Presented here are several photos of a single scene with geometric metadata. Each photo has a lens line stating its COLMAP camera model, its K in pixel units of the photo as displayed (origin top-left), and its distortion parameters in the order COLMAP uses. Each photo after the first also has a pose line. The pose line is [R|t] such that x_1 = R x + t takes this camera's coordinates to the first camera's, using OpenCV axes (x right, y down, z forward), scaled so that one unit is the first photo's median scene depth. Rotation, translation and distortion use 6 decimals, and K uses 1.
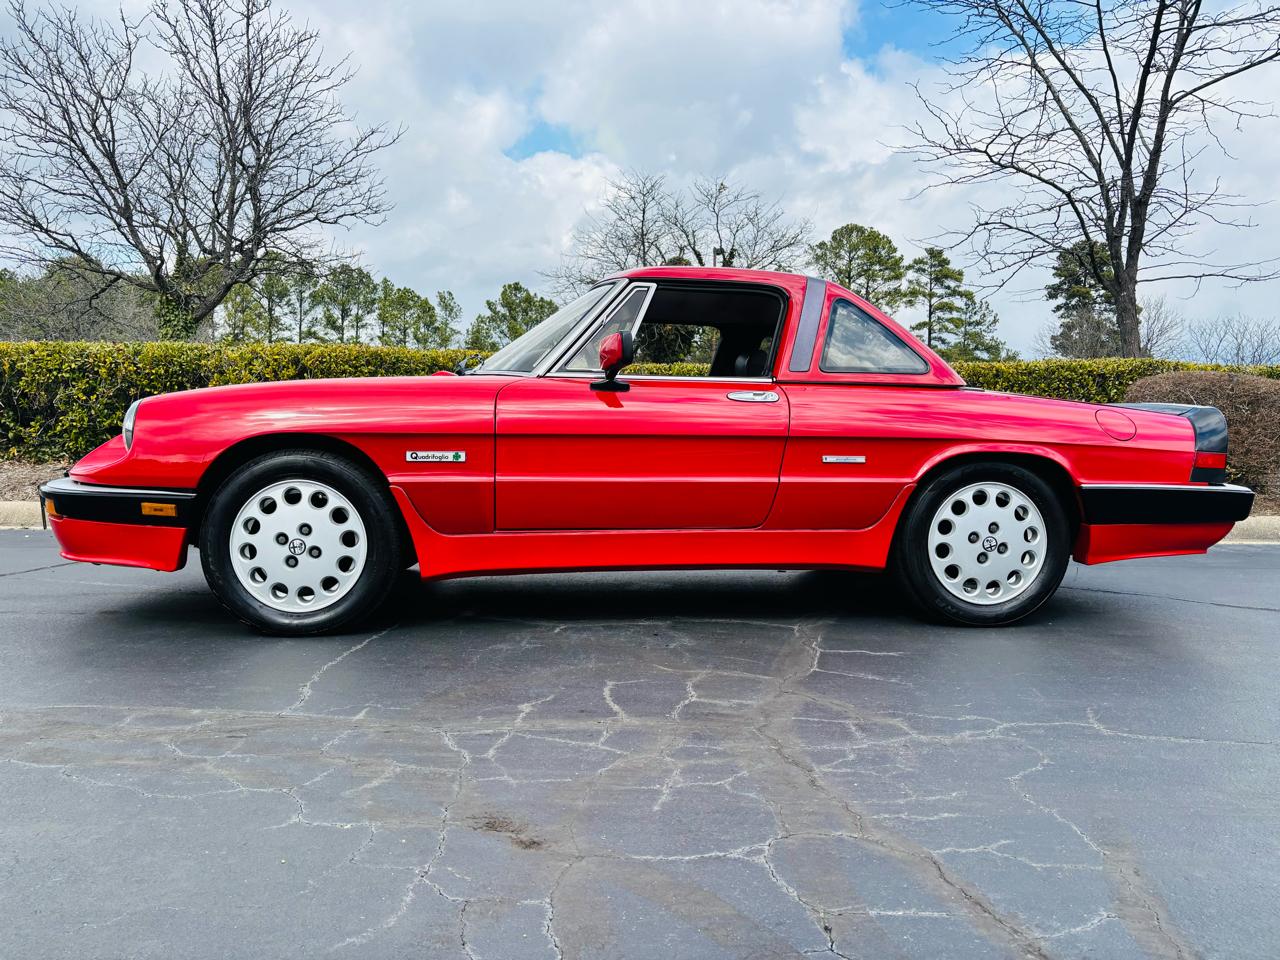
lens RADIAL K [[968.9, 0, 629.2], [0, 968.9, 488.5], [0, 0, 1]] dist [0.052333, -0.056240]
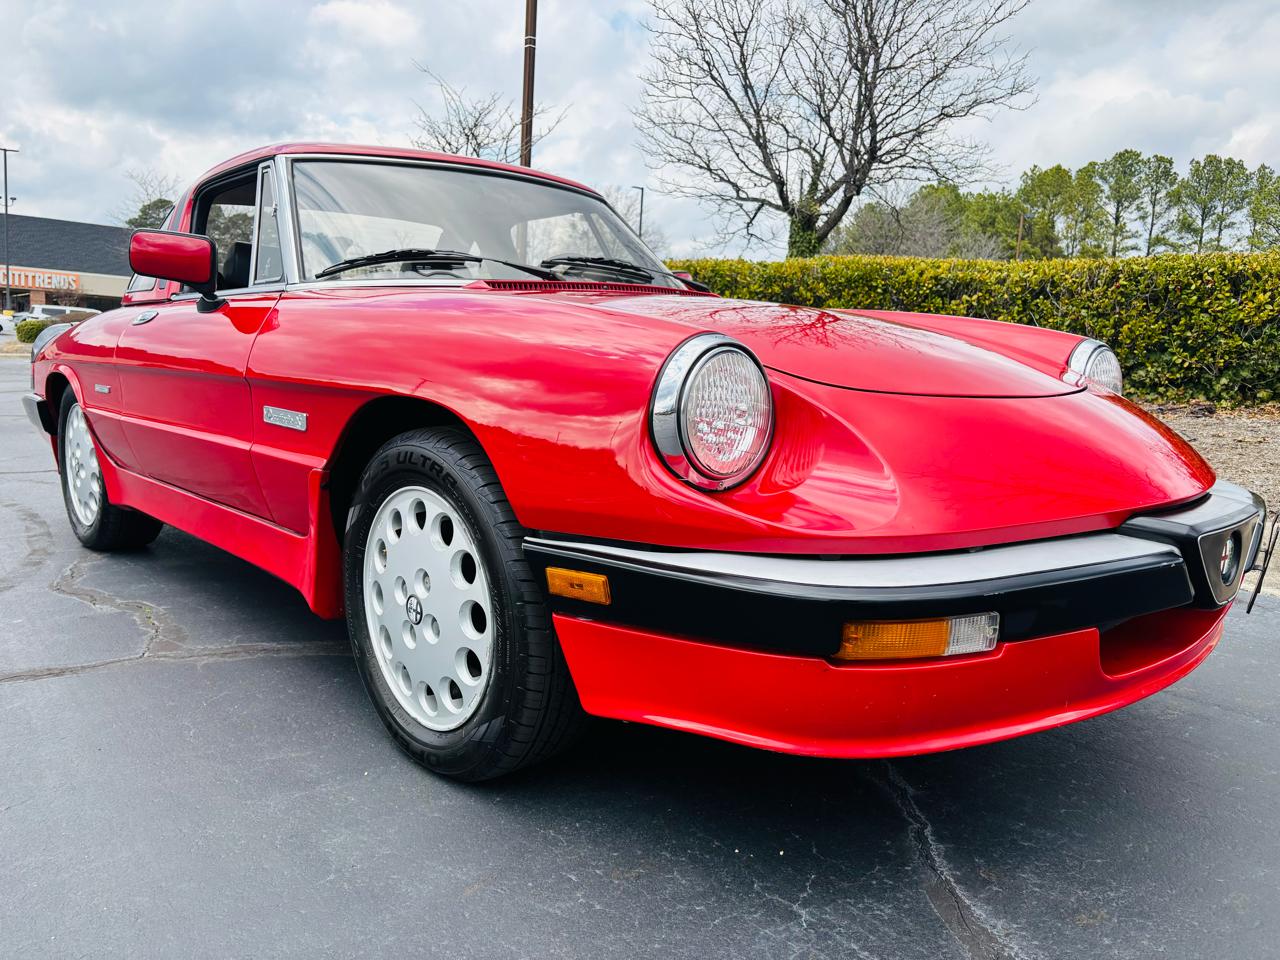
lens RADIAL K [[968.9, 0, 629.2], [0, 968.9, 488.5], [0, 0, 1]] dist [0.052333, -0.056240]
pose [[0.666204, 0.118105, -0.736358, 0.309019], [-0.056340, 0.992529, 0.108220, -0.022744], [0.743638, -0.030610, 0.667881, 0.278089]]
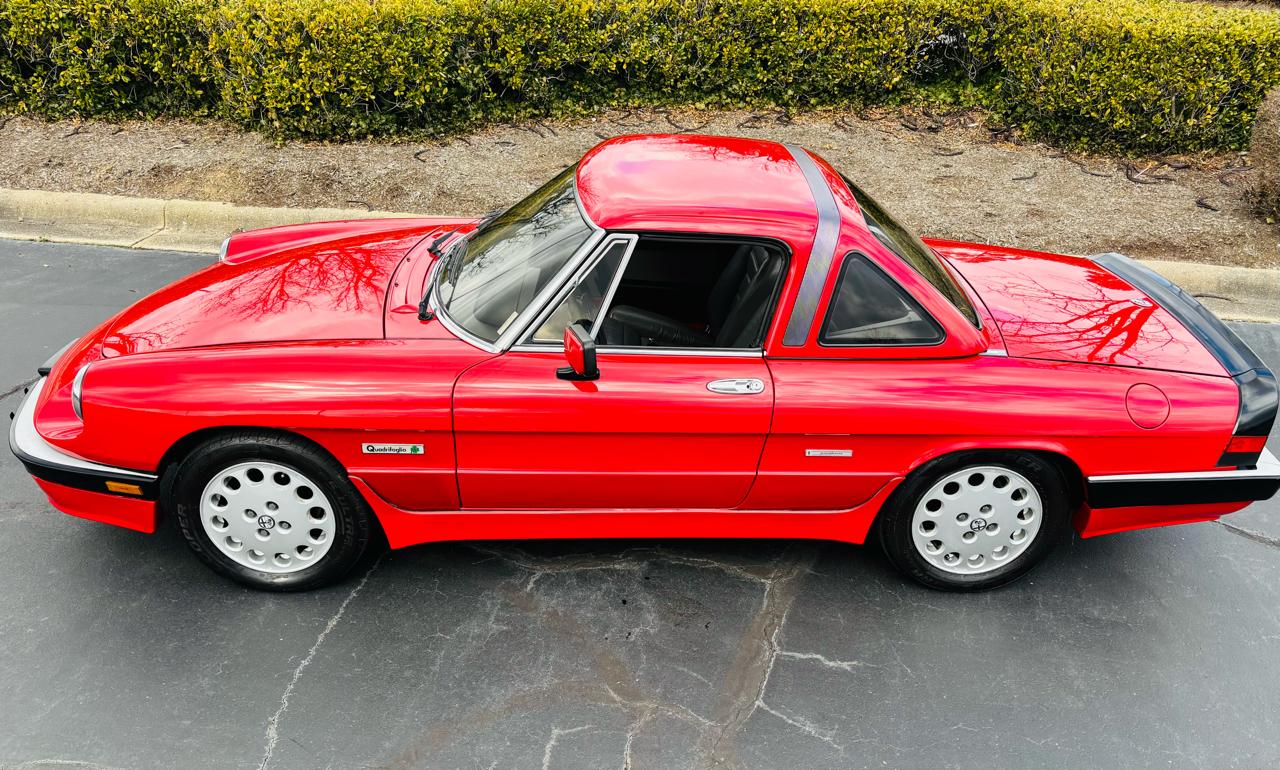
lens RADIAL K [[991.5, 0, 647.1], [0, 991.5, 429.7], [0, 0, 1]] dist [0.039668, -0.044554]
pose [[0.996661, 0.053124, -0.062001, 0.035177], [-0.021324, 0.902383, 0.430407, -0.152756], [0.078814, -0.427648, 0.900503, 0.046505]]
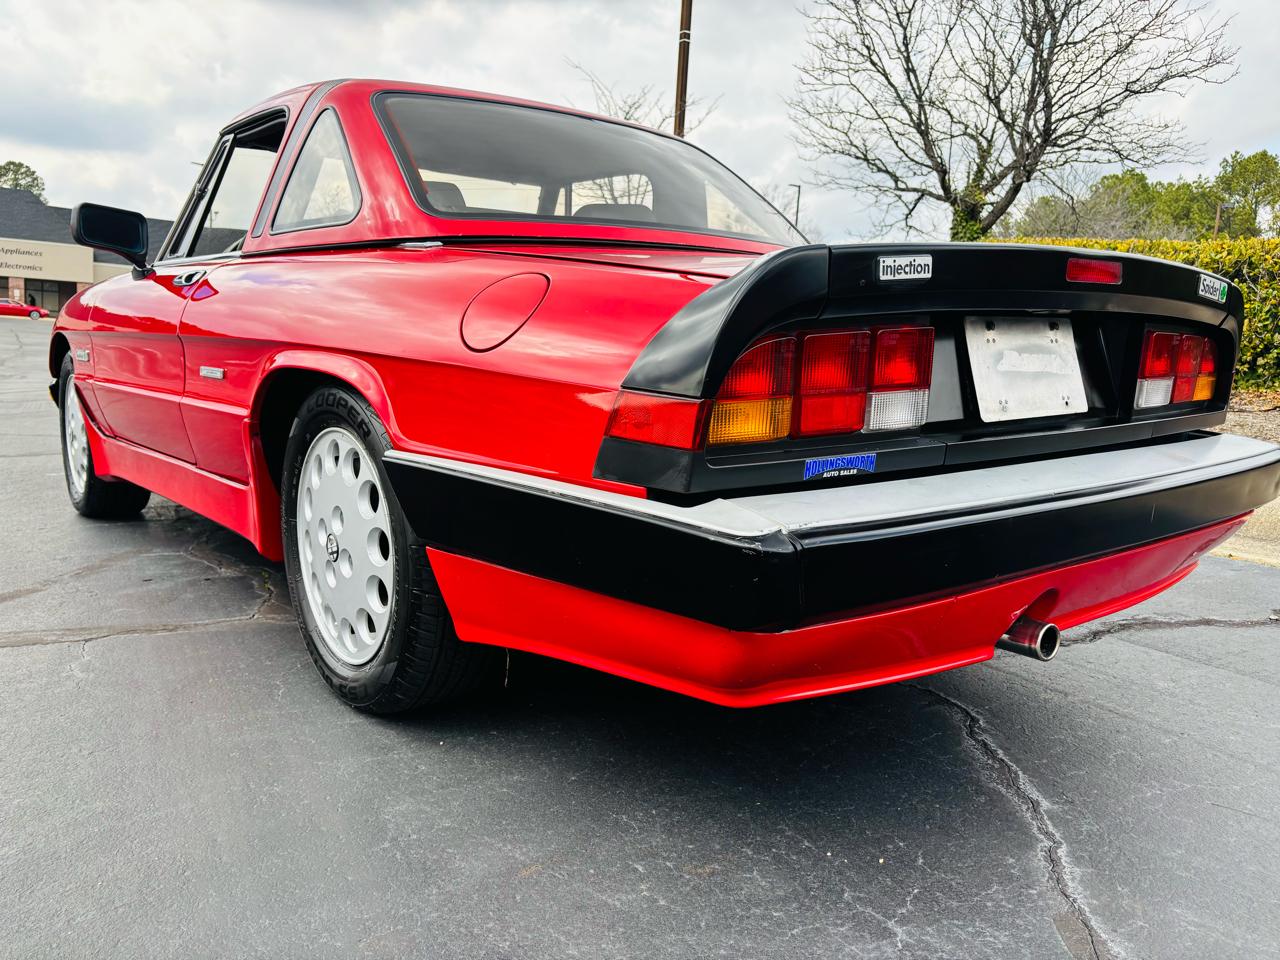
lens RADIAL K [[965.2, 0, 626.5], [0, 965.2, 504.6], [0, 0, 1]] dist [0.056444, -0.054314]
pose [[0.541824, 0.143695, -0.828117, 0.303658], [-0.062710, 0.989442, 0.130658, -0.014509], [0.838149, -0.018863, 0.545115, 0.294964]]
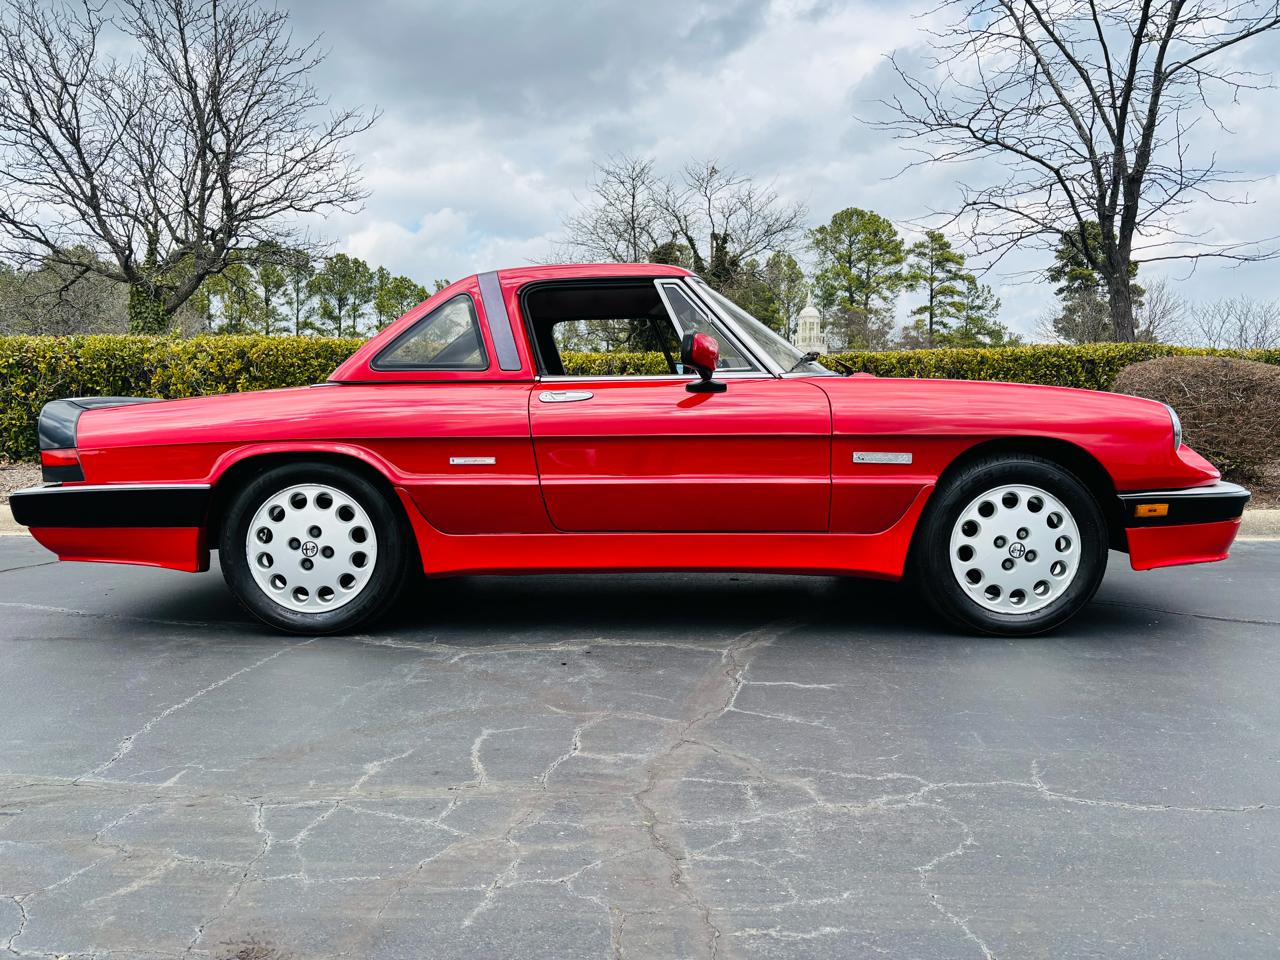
lens RADIAL K [[968.9, 0, 629.2], [0, 968.9, 488.5], [0, 0, 1]] dist [0.052333, -0.056240]
pose [[0.999955, -0.008739, -0.003774, 0.030448], [0.008787, 0.999879, 0.012868, -0.006831], [0.003661, -0.012900, 0.999910, 0.037145]]
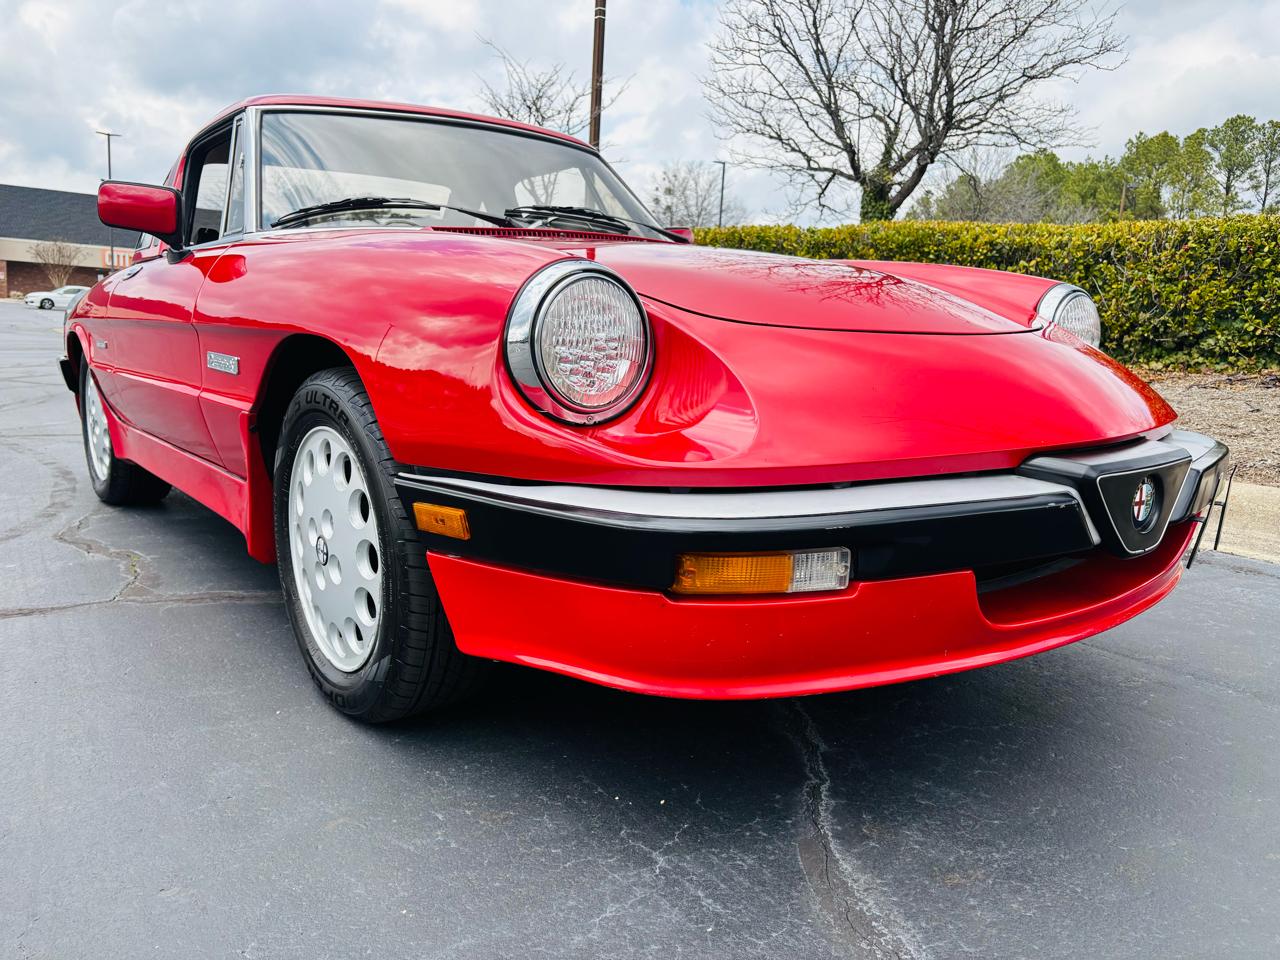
lens RADIAL K [[968.9, 0, 629.2], [0, 968.9, 488.5], [0, 0, 1]] dist [0.052333, -0.056240]
pose [[0.601067, 0.141920, -0.786497, 0.325546], [-0.058052, 0.989260, 0.134143, -0.017714], [0.797088, -0.034971, 0.602850, 0.303955]]
